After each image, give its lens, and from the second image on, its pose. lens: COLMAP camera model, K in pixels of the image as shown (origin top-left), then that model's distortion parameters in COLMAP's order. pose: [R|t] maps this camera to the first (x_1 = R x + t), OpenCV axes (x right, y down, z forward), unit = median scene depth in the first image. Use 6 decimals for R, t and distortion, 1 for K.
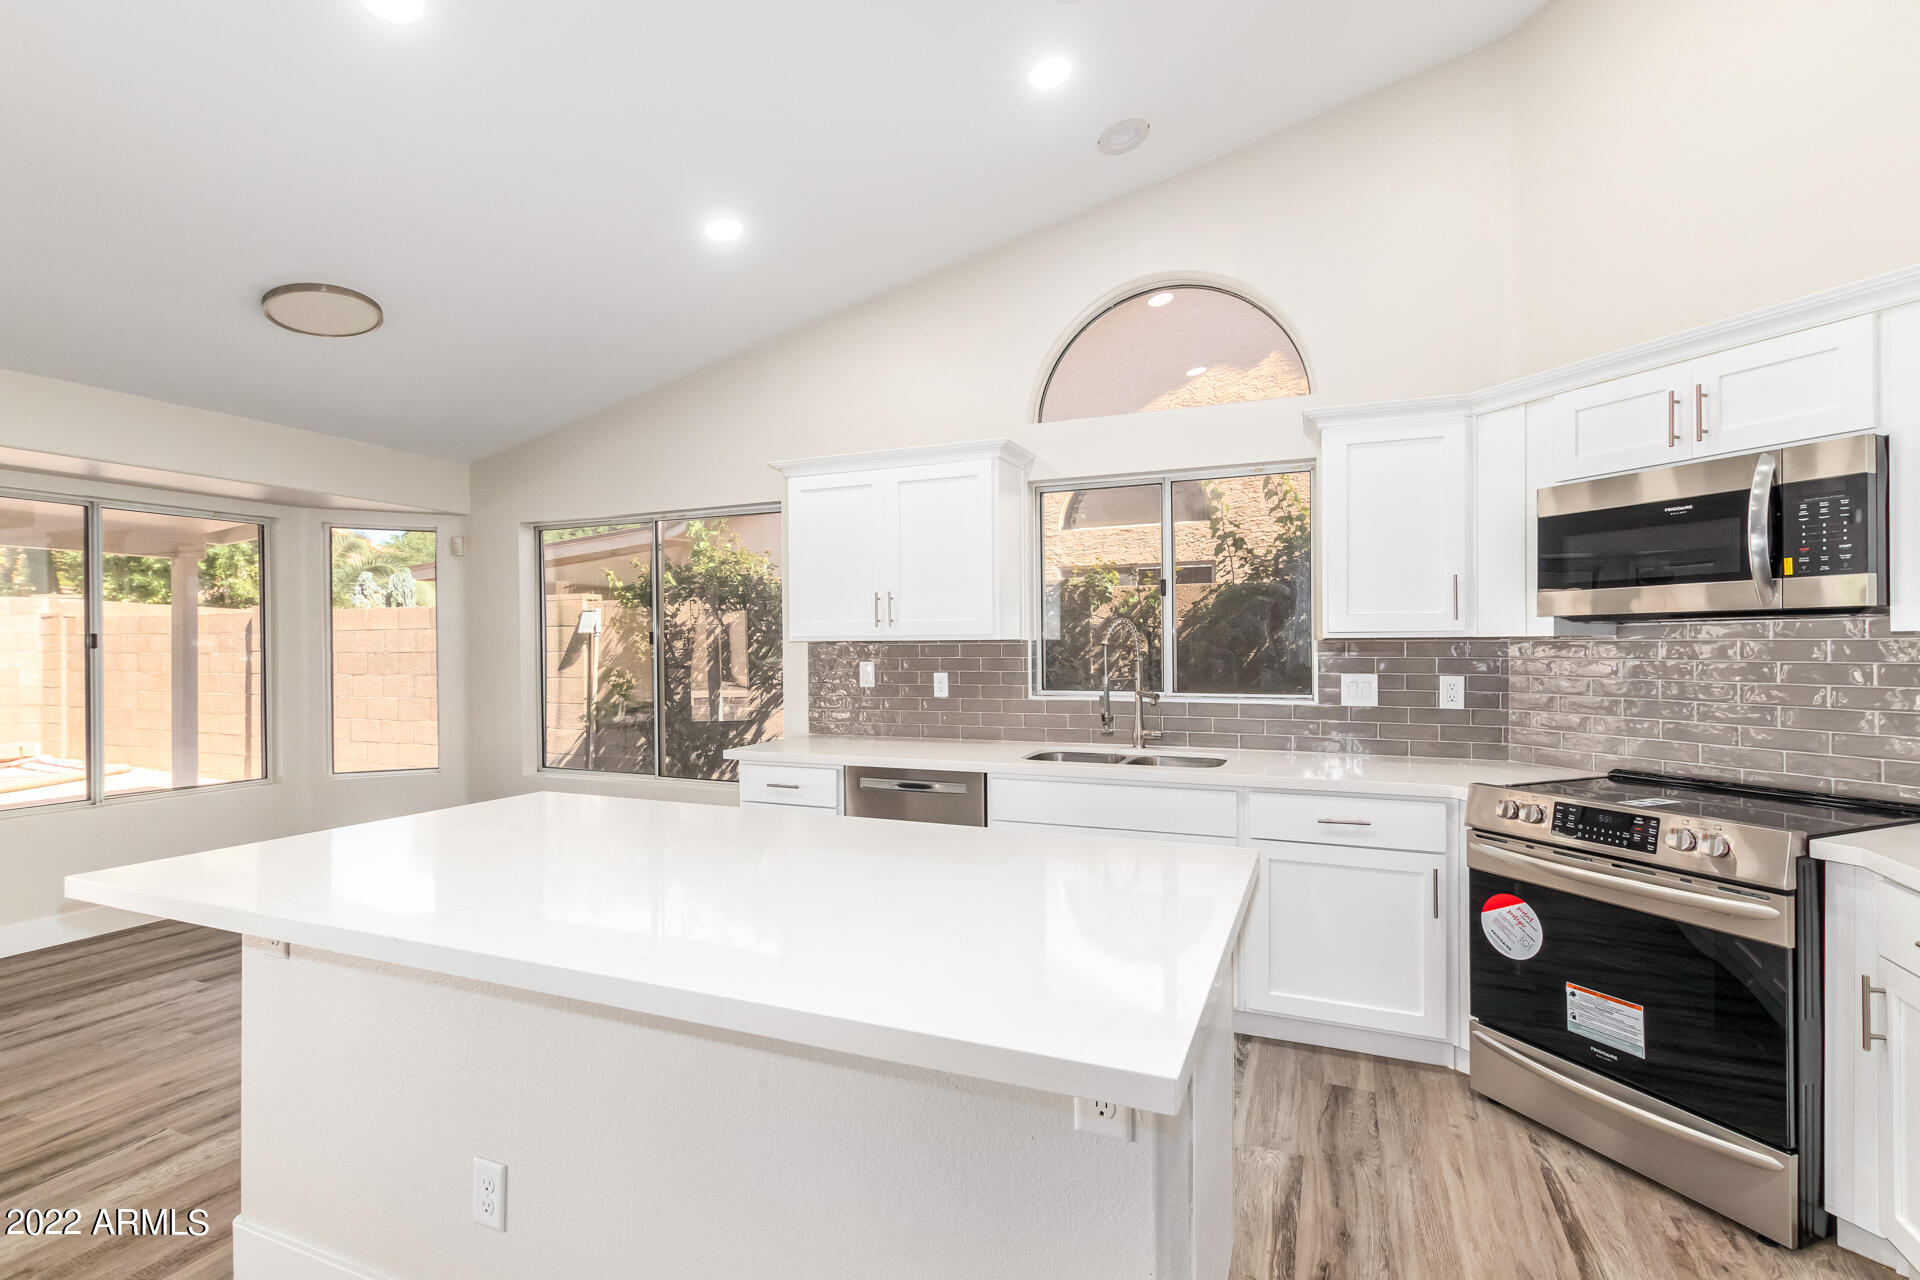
lens RADIAL K [[884.7, 0, 951.5], [0, 884.7, 643.3], [0, 0, 1]] dist [0.005955, -0.000470]
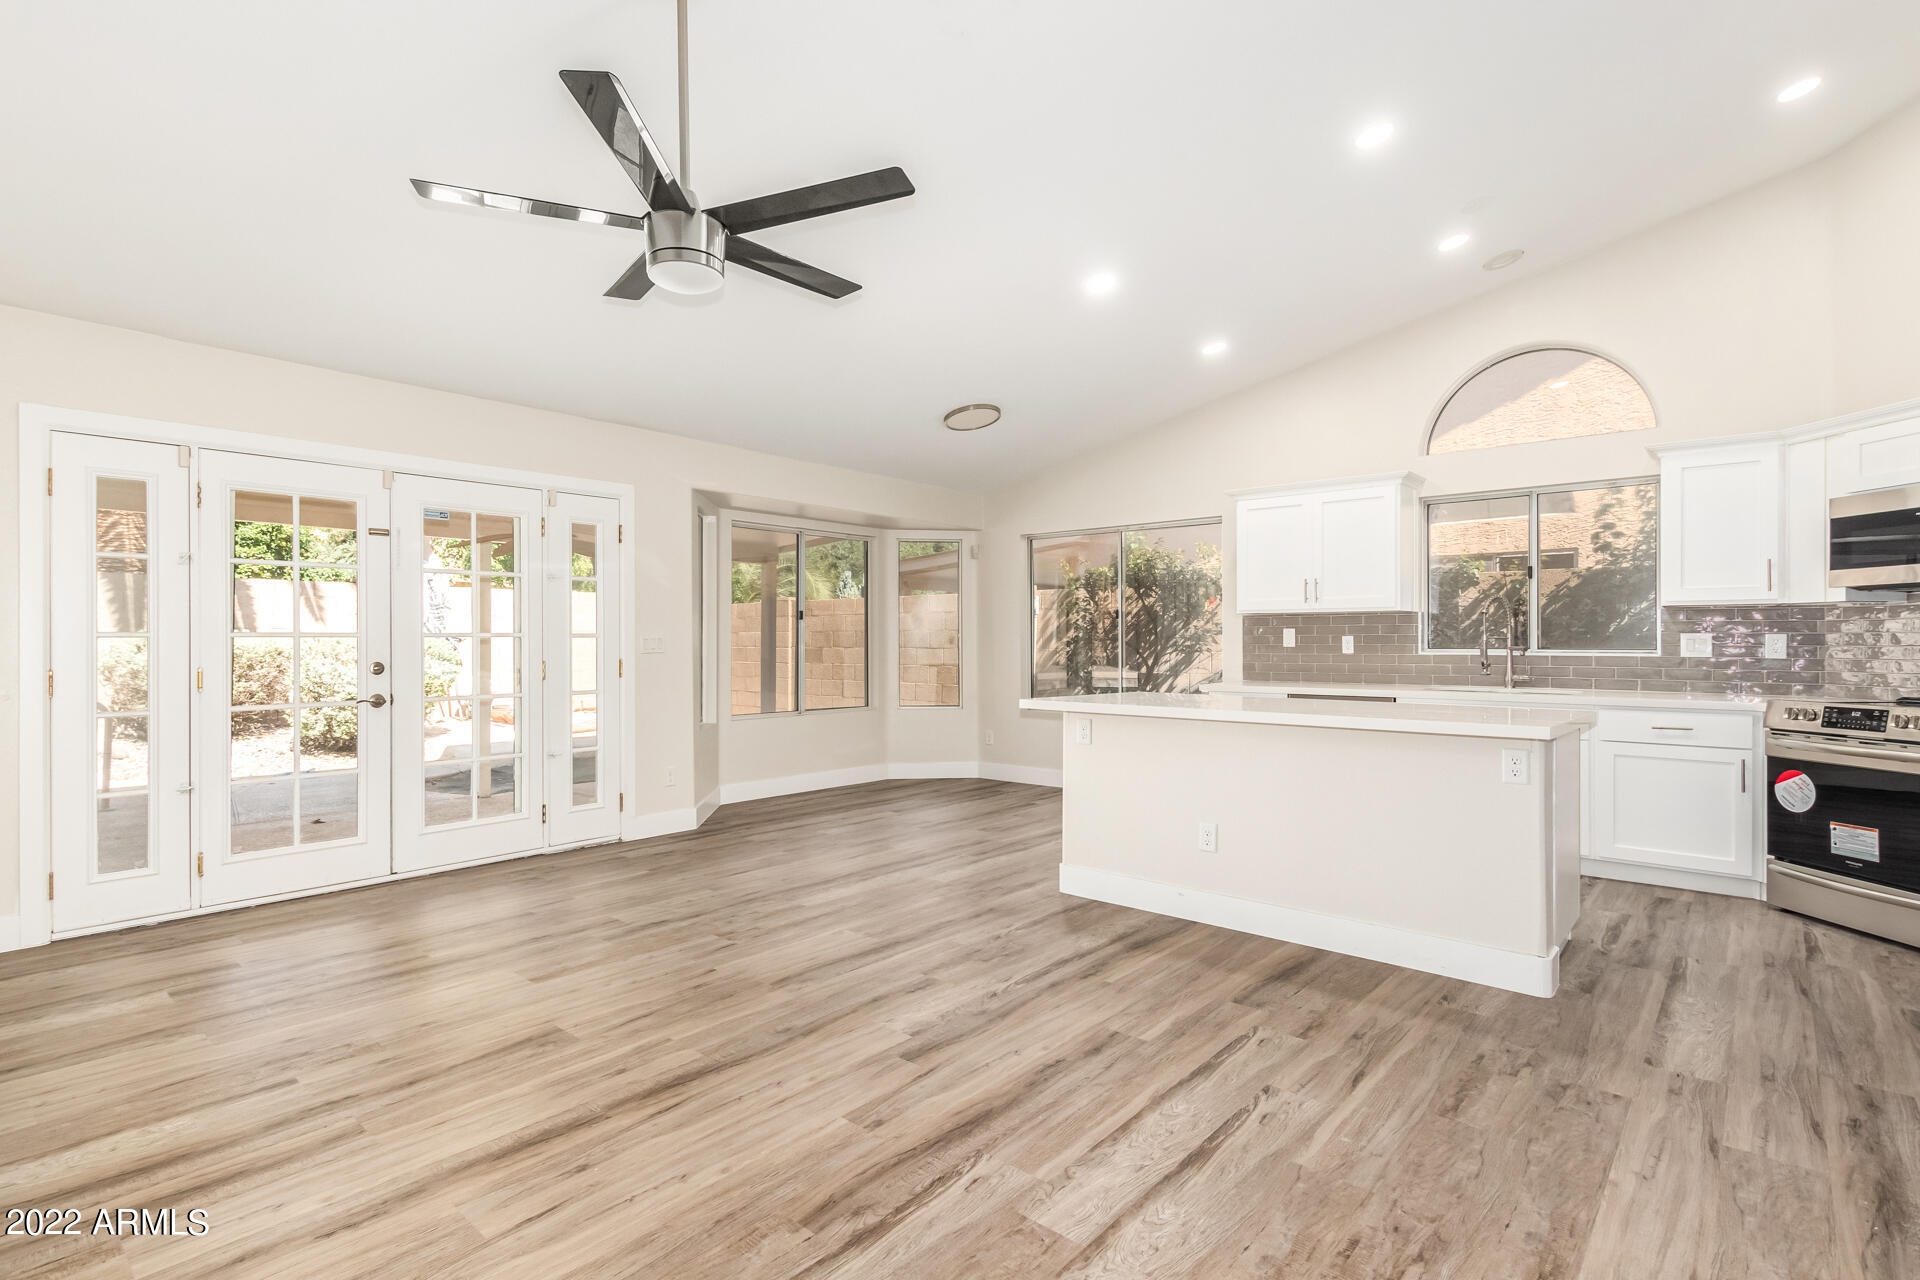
lens RADIAL K [[936.5, 0, 968.9], [0, 936.5, 638.8], [0, 0, 1]] dist [0.020560, -0.008144]
pose [[0.958758, 0.004456, -0.284189, -0.240196], [-0.004522, 0.999990, 0.000425, 0.058140], [0.284188, 0.000878, 0.958768, -0.866319]]
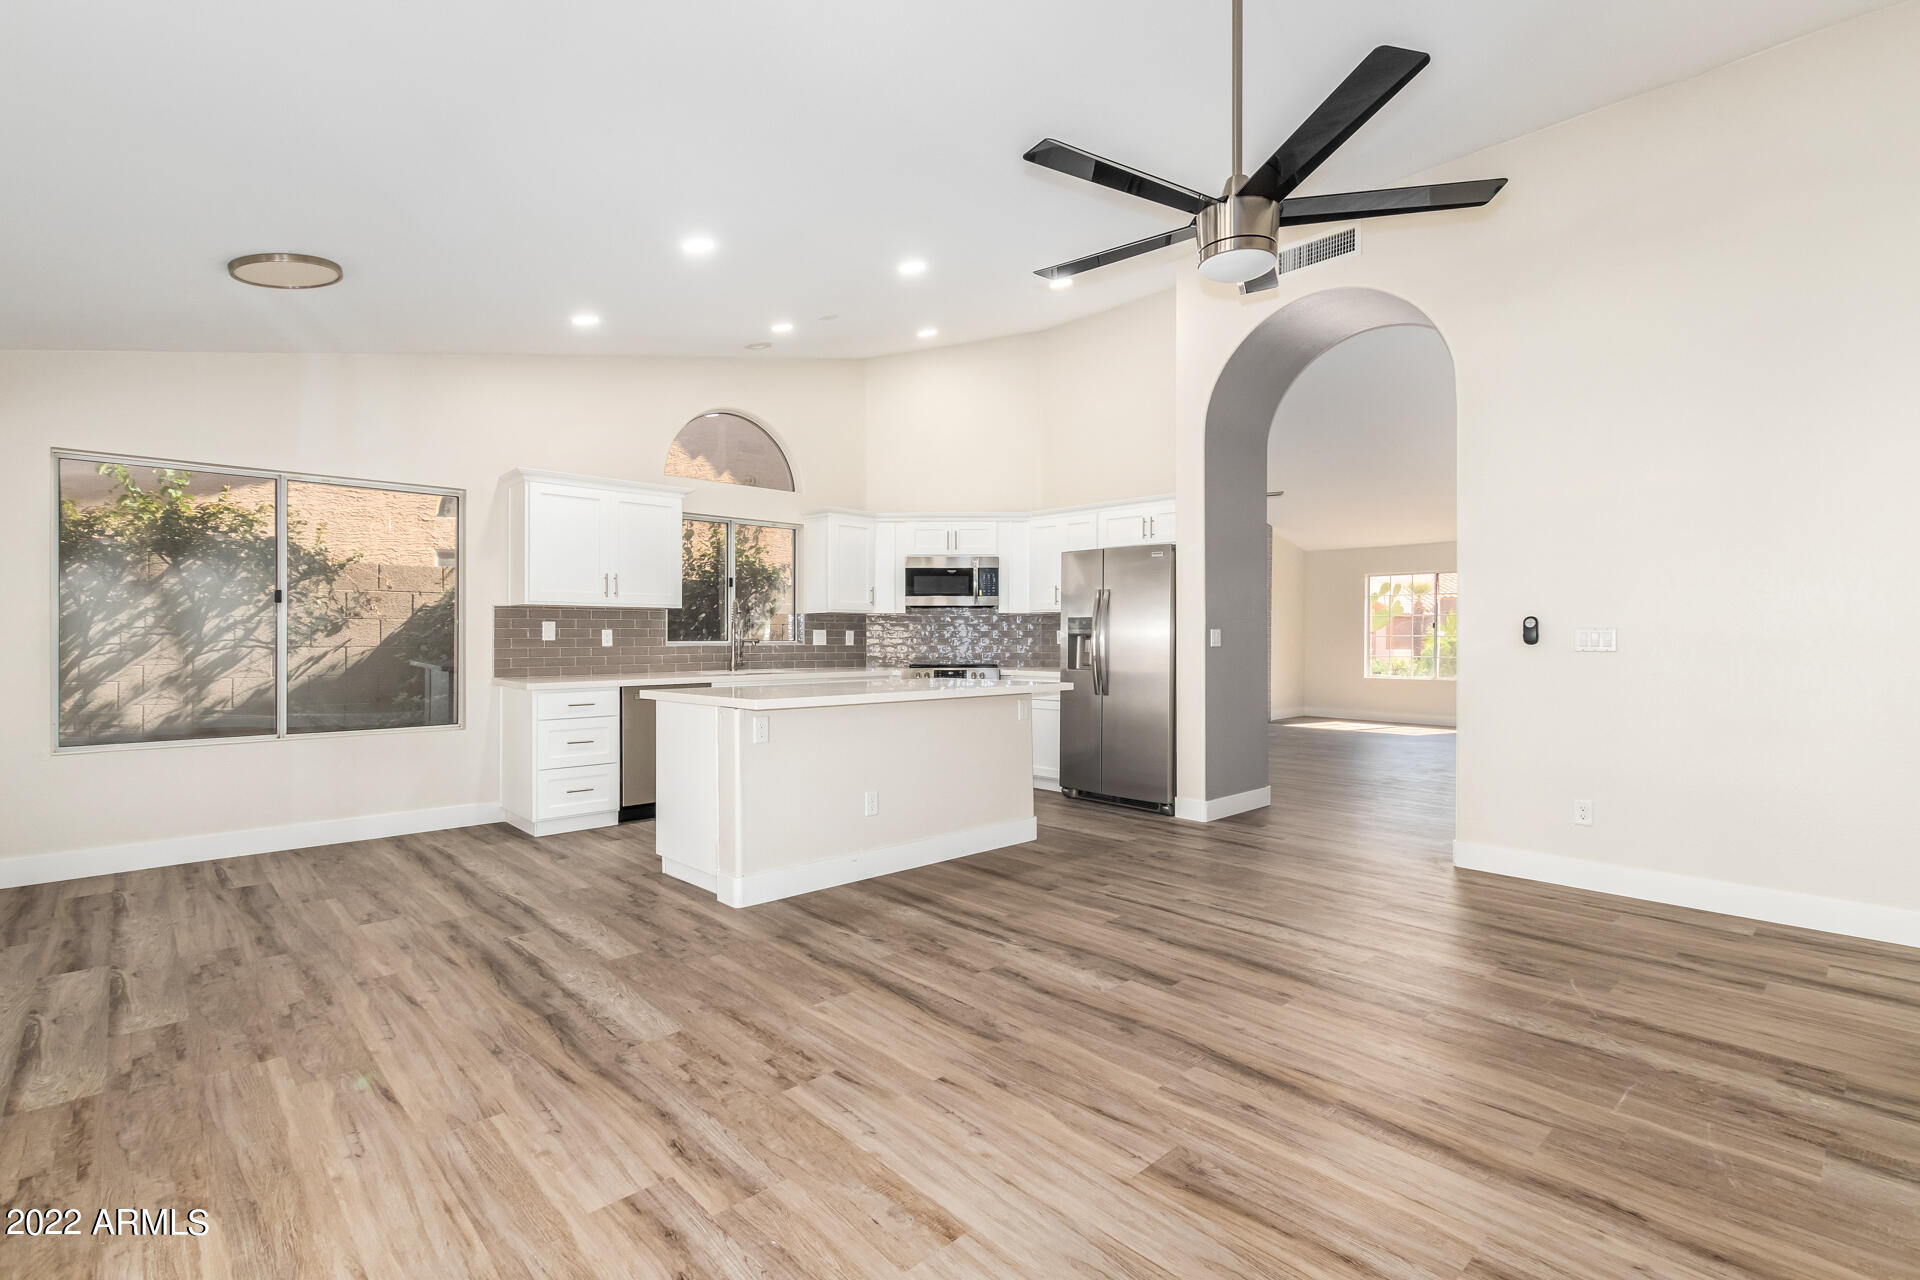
lens RADIAL K [[864.2, 0, 966.0], [0, 864.2, 635.3], [0, 0, 1]] dist [-0.000583, -0.000476]
pose [[0.389593, 0.005939, 0.920968, -1.609553], [-0.004026, 0.999981, -0.004745, 0.068709], [-0.920978, -0.001859, 0.389609, -0.158896]]
